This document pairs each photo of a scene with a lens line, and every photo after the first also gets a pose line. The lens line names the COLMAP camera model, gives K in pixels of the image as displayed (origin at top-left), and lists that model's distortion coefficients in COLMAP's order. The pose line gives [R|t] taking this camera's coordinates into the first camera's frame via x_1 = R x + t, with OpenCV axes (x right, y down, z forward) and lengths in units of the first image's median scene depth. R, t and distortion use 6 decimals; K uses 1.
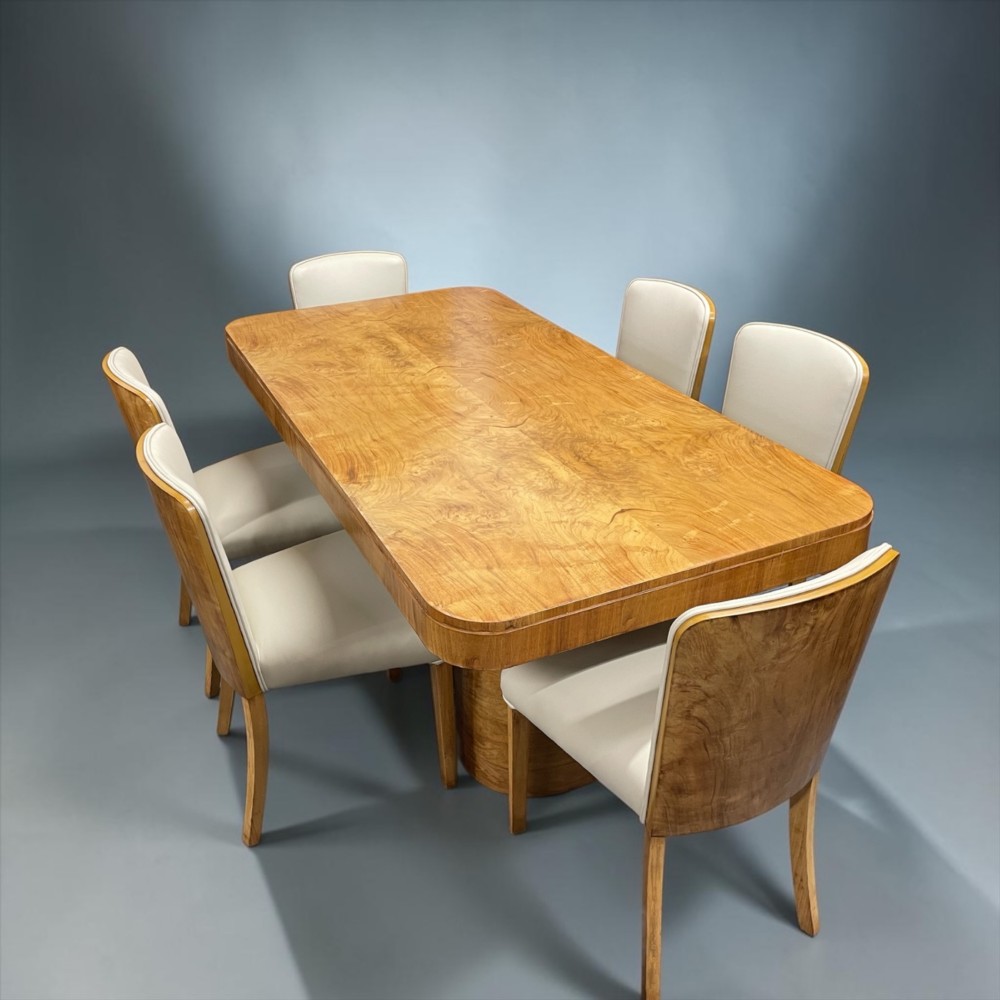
lens RADIAL K [[882.4, 0, 461.2], [0, 882.4, 544.0], [0, 0, 1]] dist [0.090478, -0.004428]
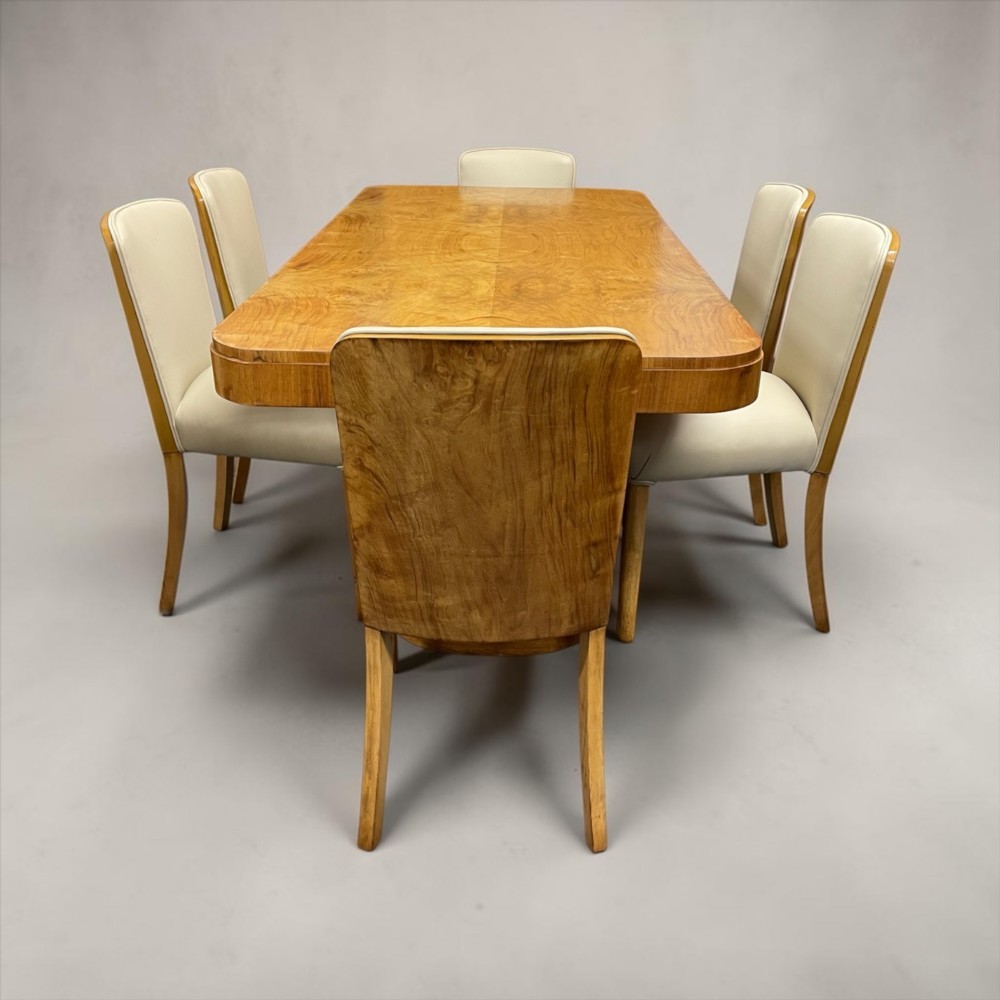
lens RADIAL K [[906.6, 0, 517.0], [0, 906.6, 459.9], [0, 0, 1]] dist [0.104307, -0.007747]
pose [[0.910844, 0.207040, -0.357069, 0.611087], [-0.246089, 0.966922, -0.067094, 0.174029], [0.331367, 0.148983, 0.931665, 0.141392]]
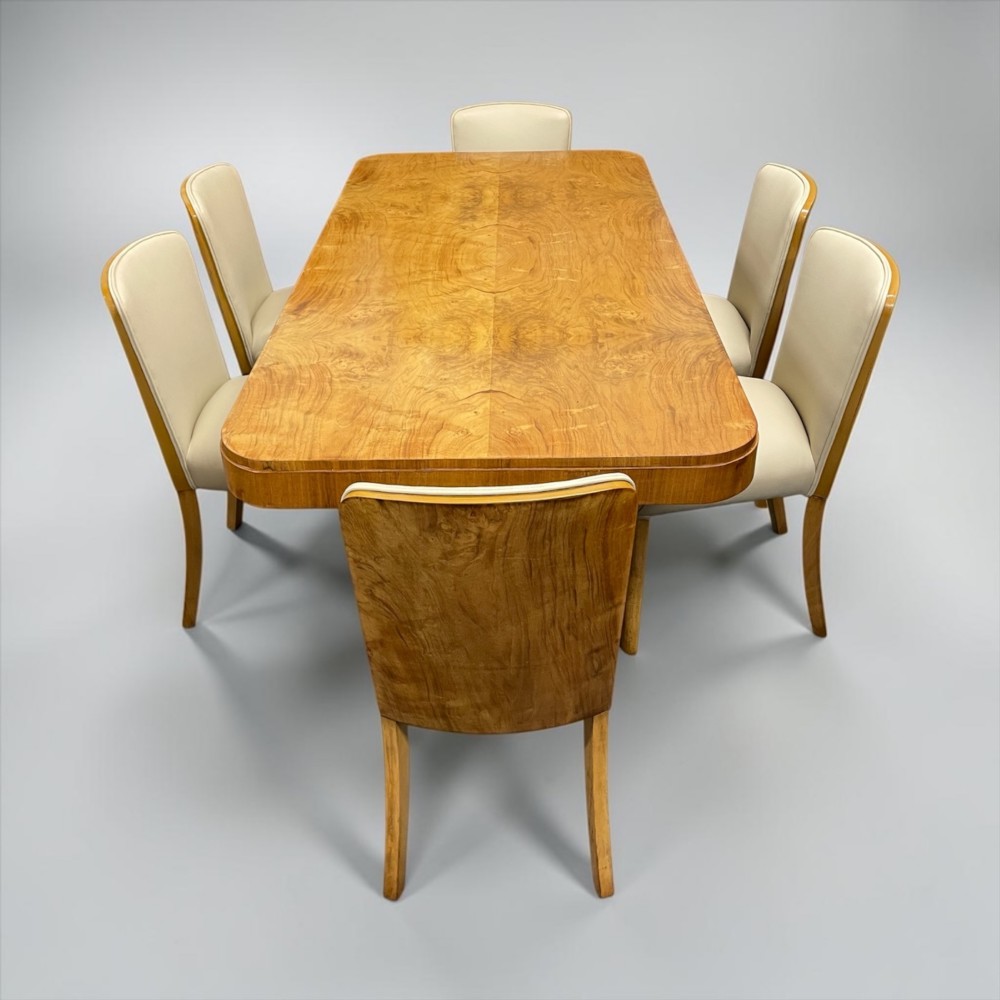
lens RADIAL K [[916.1, 0, 502.5], [0, 916.1, 425.7], [0, 0, 1]] dist [0.108173, -0.014337]
pose [[0.910236, 0.223746, -0.348435, 0.573789], [-0.218327, 0.974308, 0.055301, -0.061832], [0.351857, 0.025736, 0.935700, 0.084946]]
